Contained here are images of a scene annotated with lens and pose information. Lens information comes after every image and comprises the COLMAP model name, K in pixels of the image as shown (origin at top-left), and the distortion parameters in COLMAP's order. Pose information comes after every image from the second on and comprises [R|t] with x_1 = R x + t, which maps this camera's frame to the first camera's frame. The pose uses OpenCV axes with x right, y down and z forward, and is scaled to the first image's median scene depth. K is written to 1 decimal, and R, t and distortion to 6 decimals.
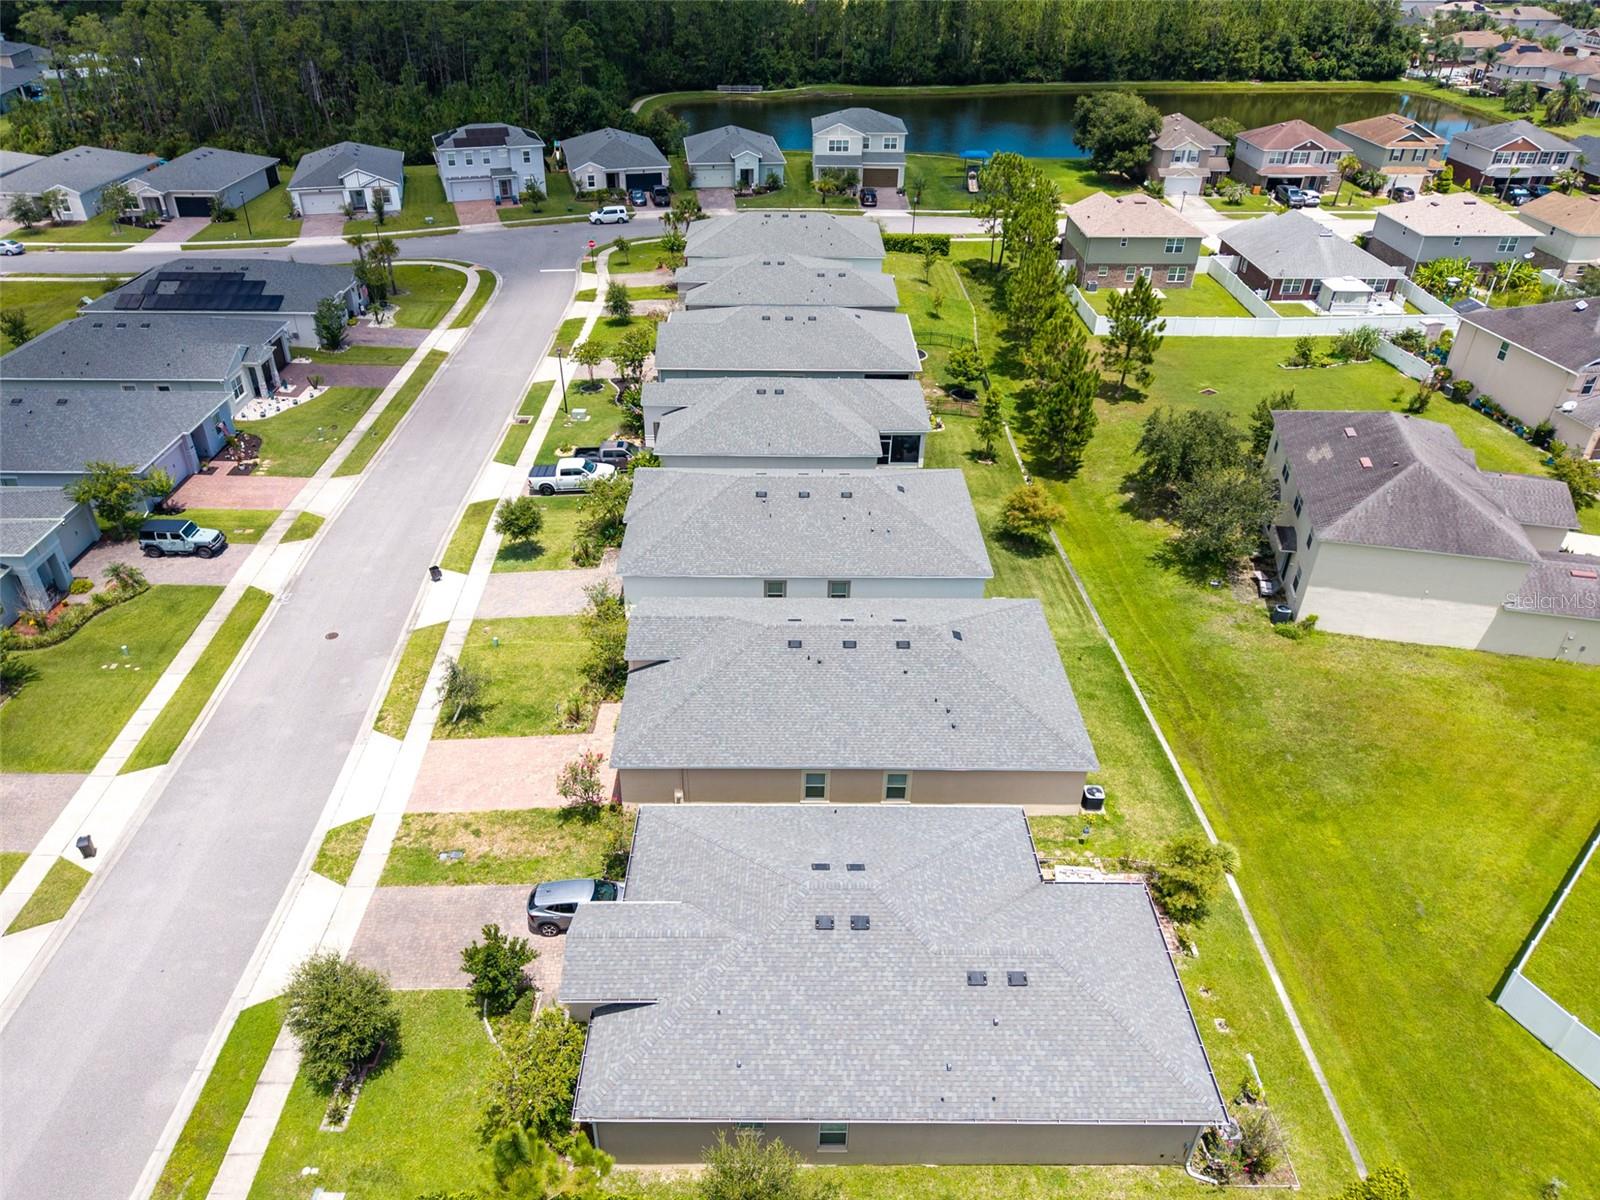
lens RADIAL K [[1108.4, 0, 800.0], [0, 1108.4, 600.0], [0, 0, 1]] dist [0.027132, 0.000975]
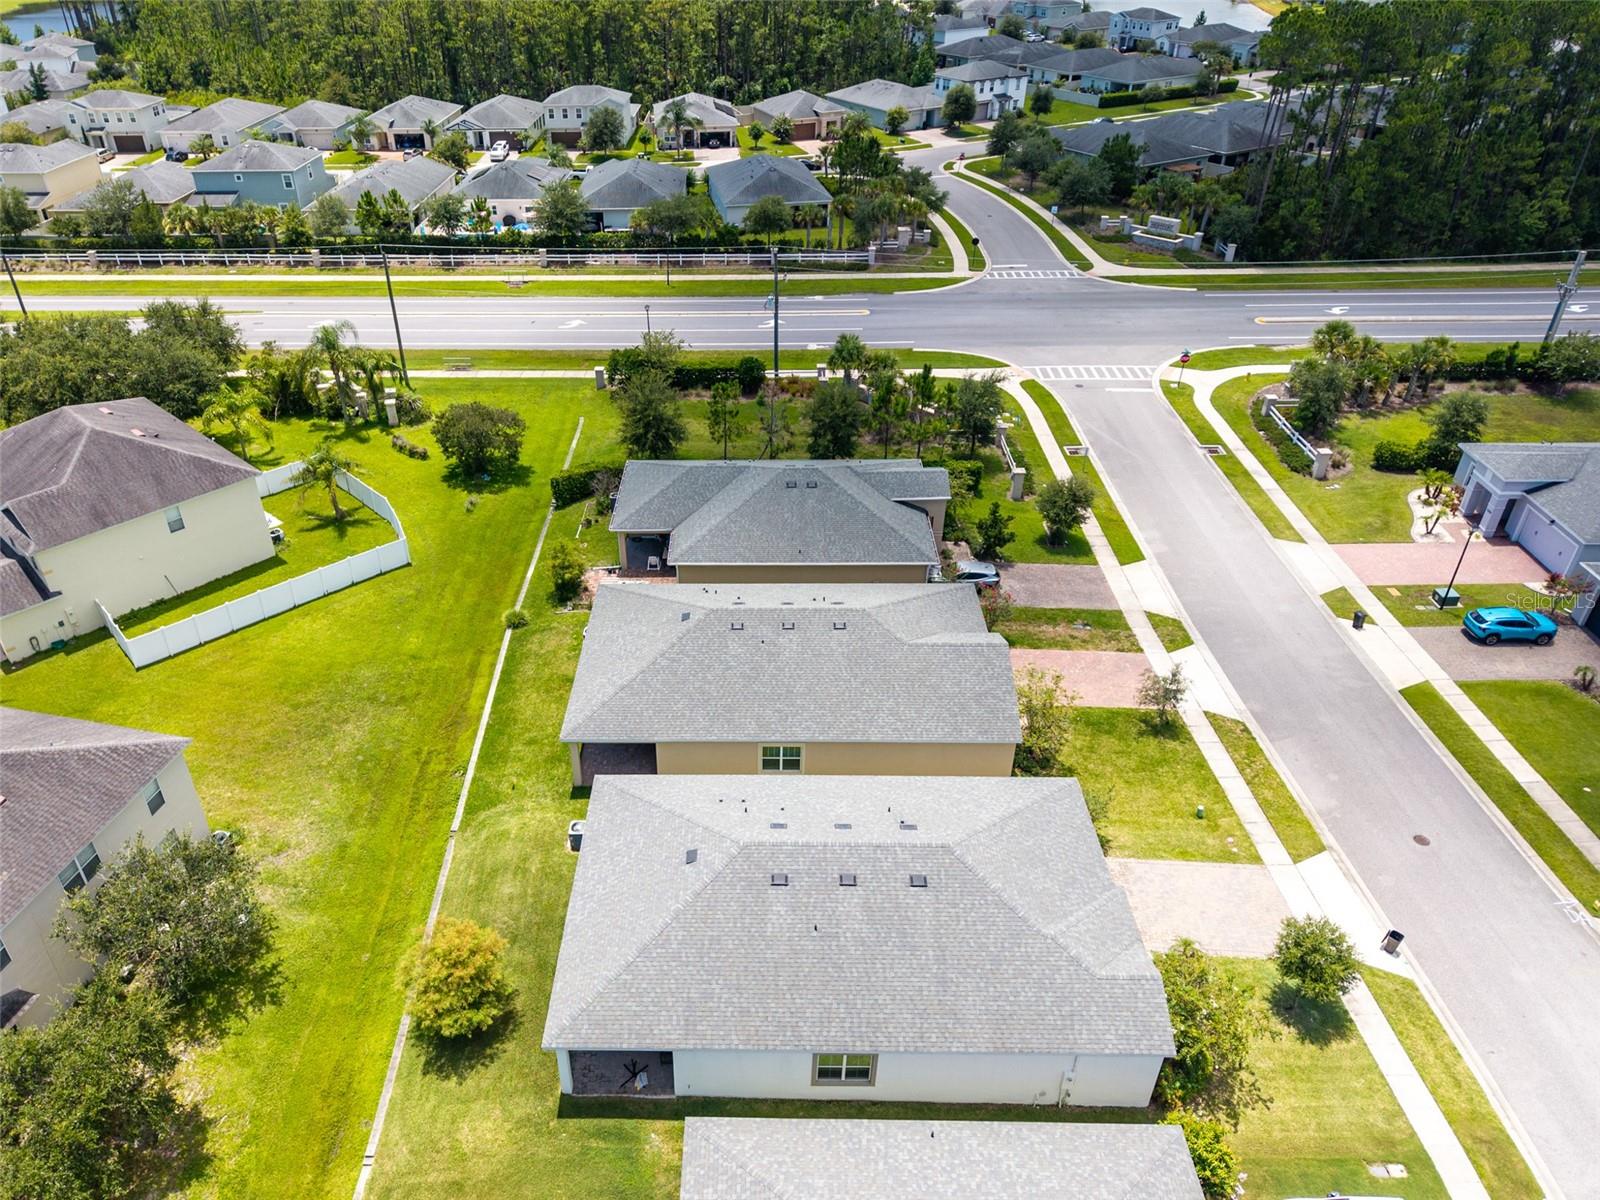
lens RADIAL K [[1108.4, 0, 800.0], [0, 1108.4, 600.0], [0, 0, 1]] dist [0.027132, 0.000975]
pose [[-0.999805, 0.018408, -0.007217, 0.026228], [0.001050, 0.413915, 0.910315, -0.765475], [0.019744, 0.910129, -0.413854, 1.164540]]
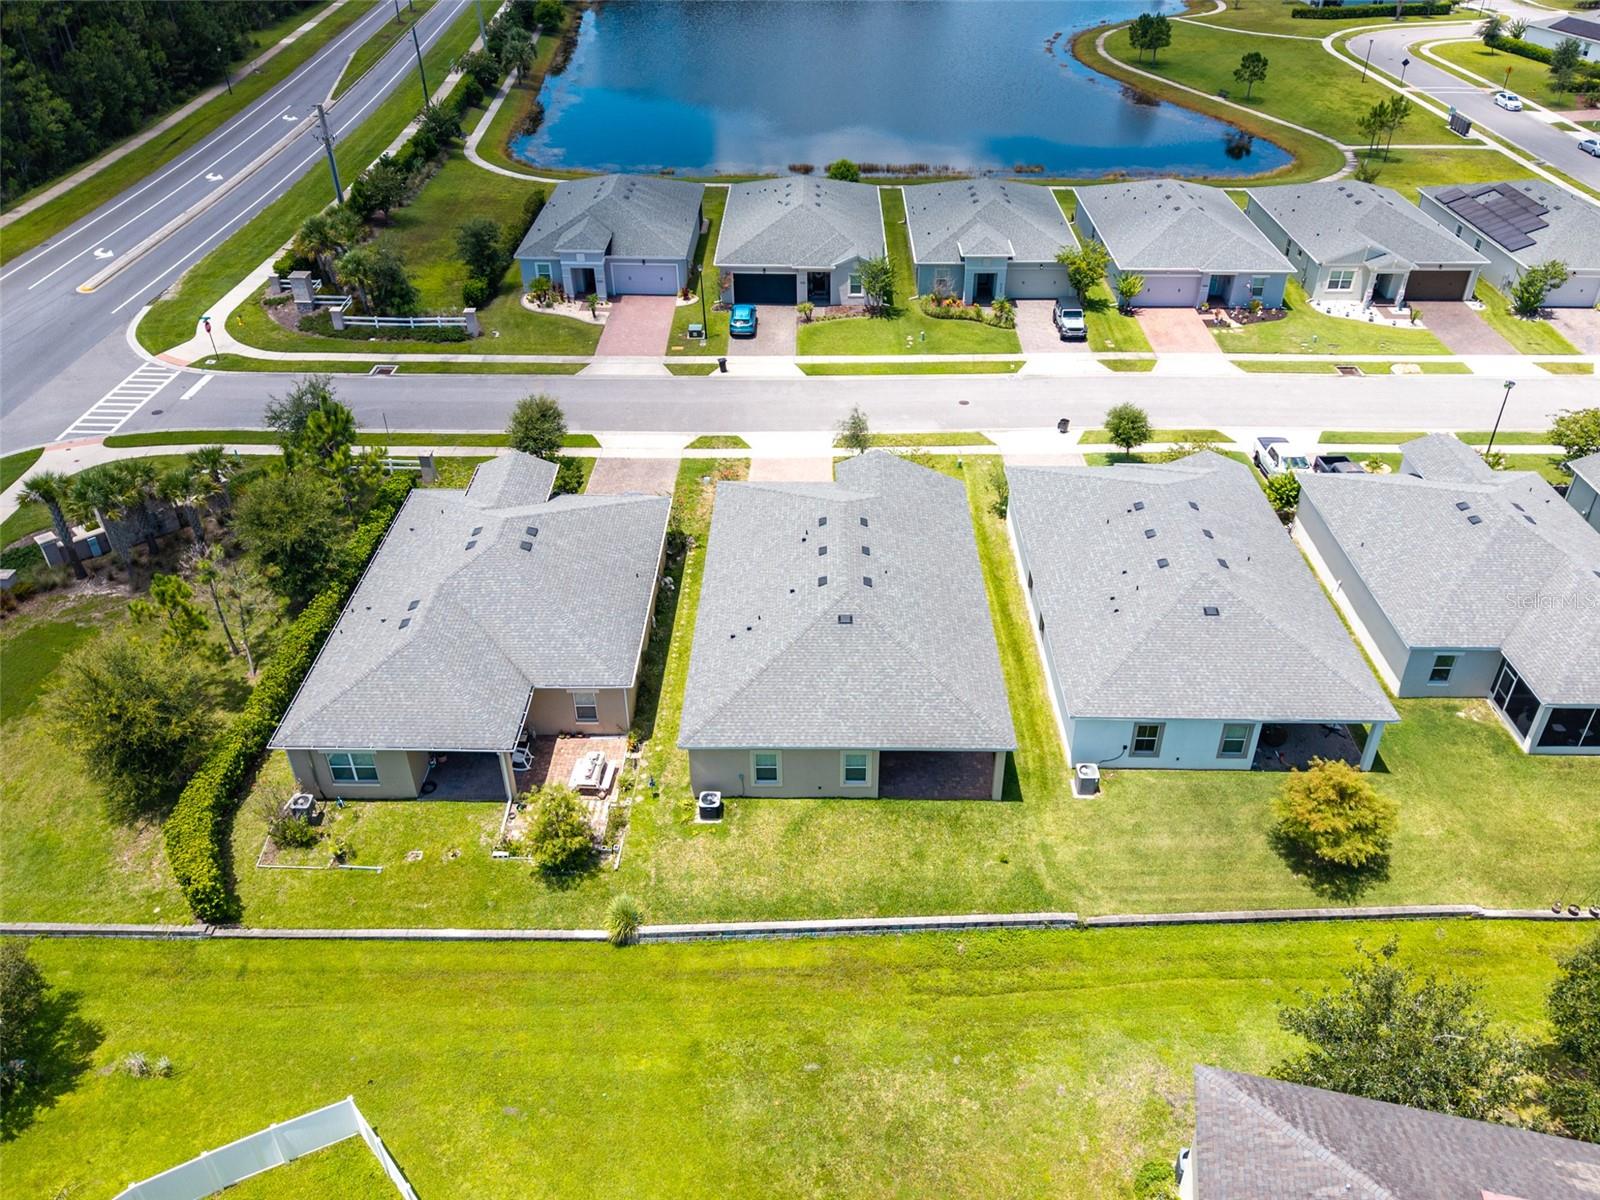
lens RADIAL K [[1137.9, 0, 769.2], [0, 1137.9, 631.1], [0, 0, 1]] dist [0.027782, -0.046057]
pose [[-0.018793, 0.607995, -0.793718, 0.705176], [-0.544365, 0.659655, 0.518191, -0.325443], [0.838638, 0.441811, 0.318575, 0.538480]]
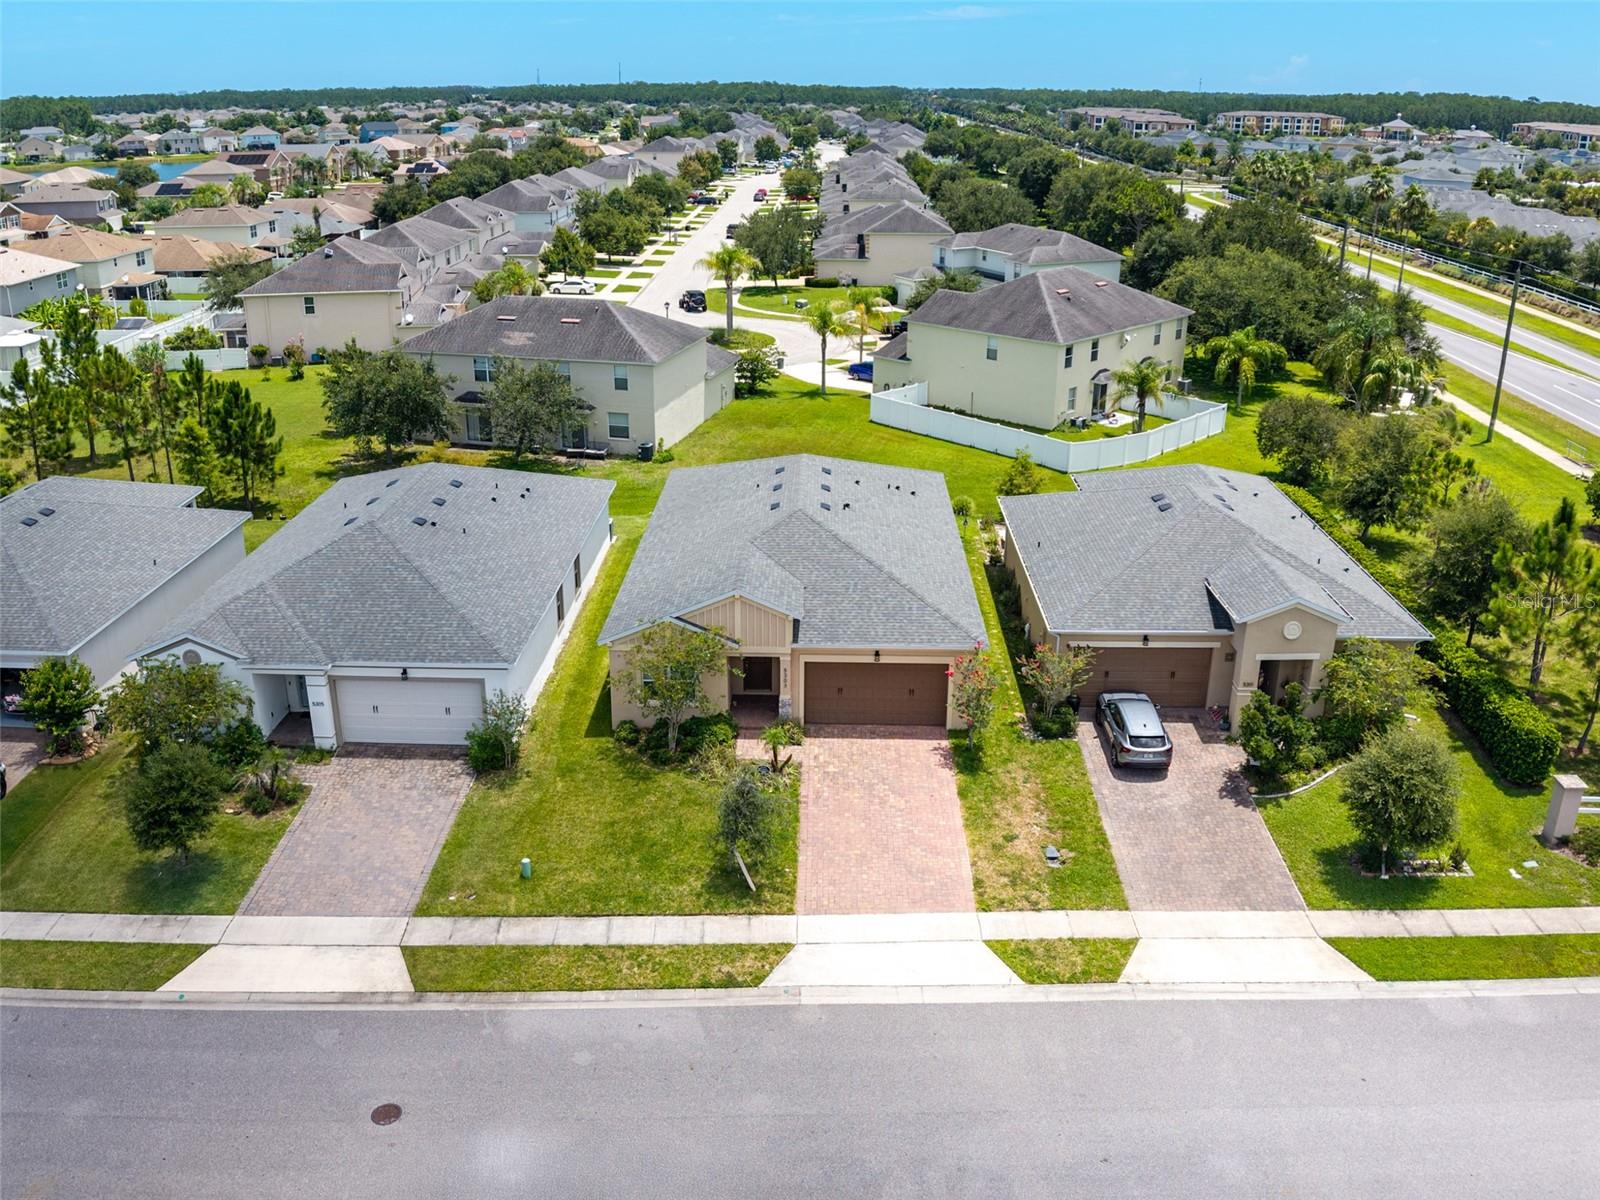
lens RADIAL K [[1318.1, 0, 800.0], [0, 1318.1, 600.0], [0, 0, 1]] dist [-0.087551, 0.007431]
pose [[0.009189, -0.367455, 0.929996, -0.779886], [0.534444, 0.787861, 0.306015, -0.176814], [-0.845154, 0.494219, 0.203624, 0.683860]]
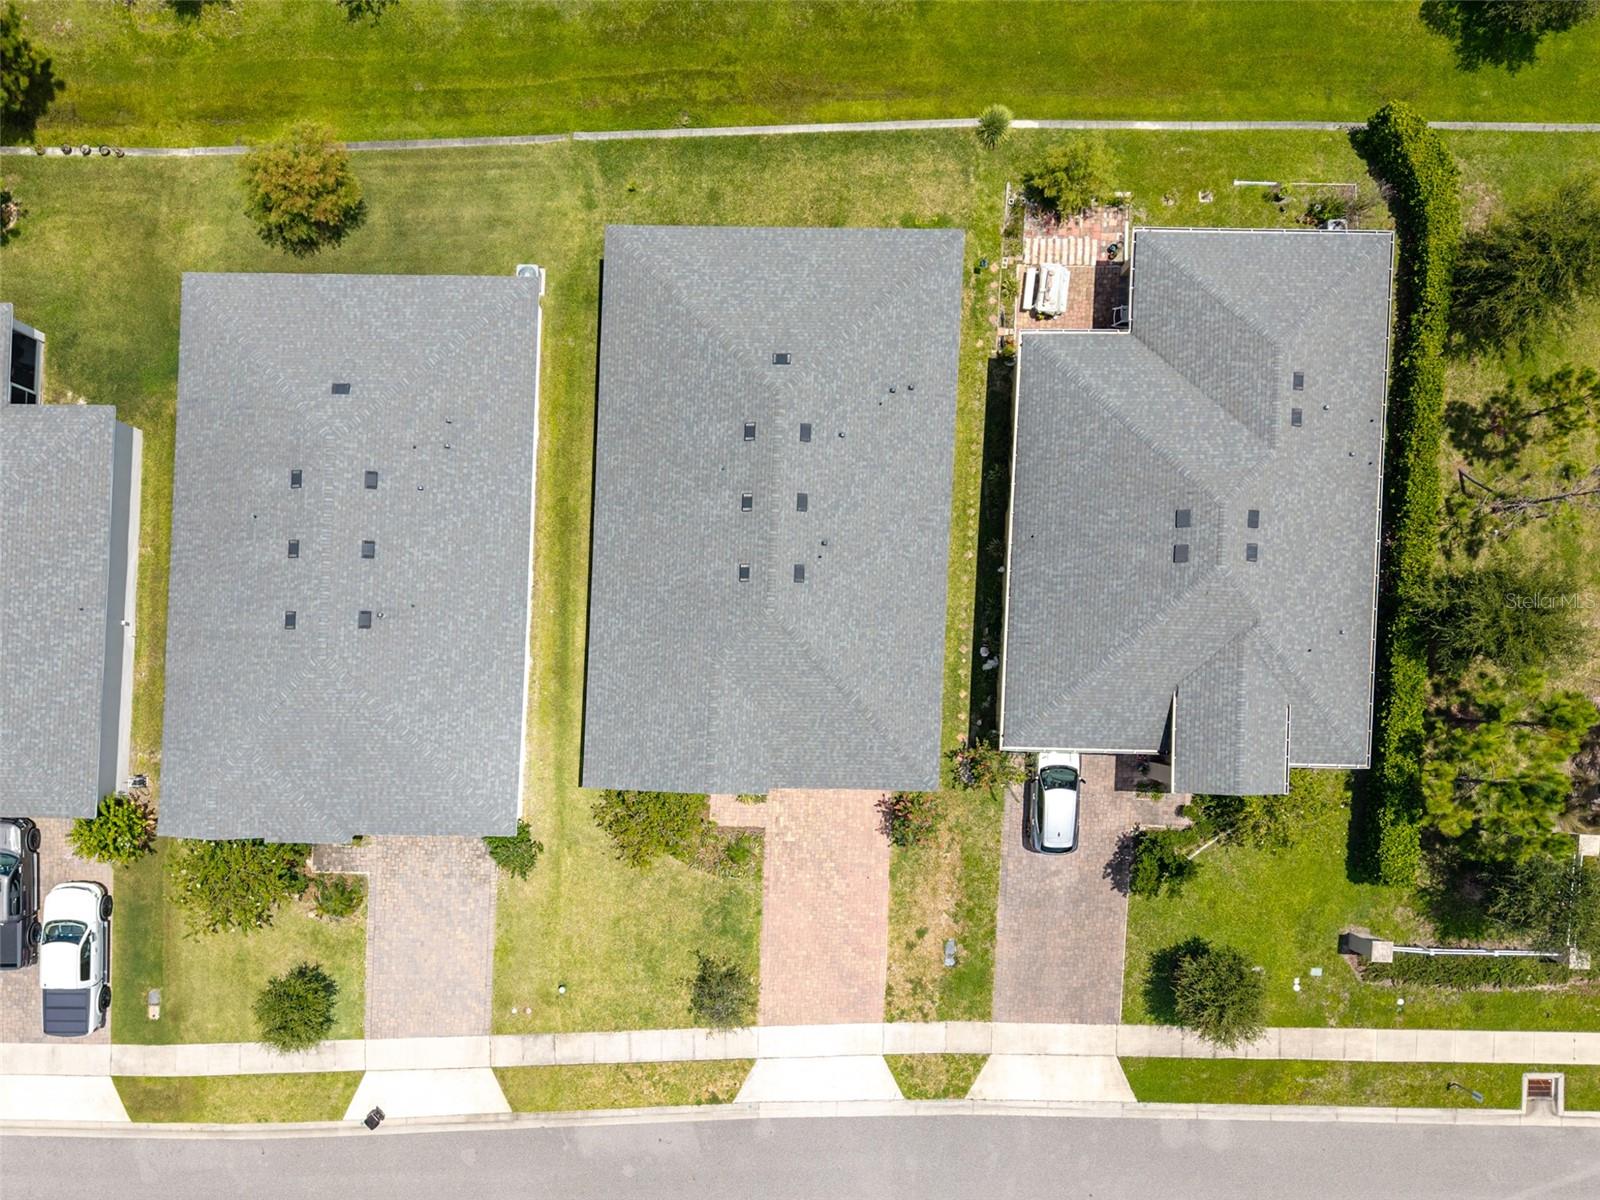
lens RADIAL K [[1108.4, 0, 800.0], [0, 1108.4, 600.0], [0, 0, 1]] dist [0.027132, 0.000975]
pose [[0.027008, -0.999617, 0.006108, -0.021222], [0.534004, 0.019593, 0.845255, -0.483501], [-0.845050, -0.019567, 0.534329, 0.474072]]
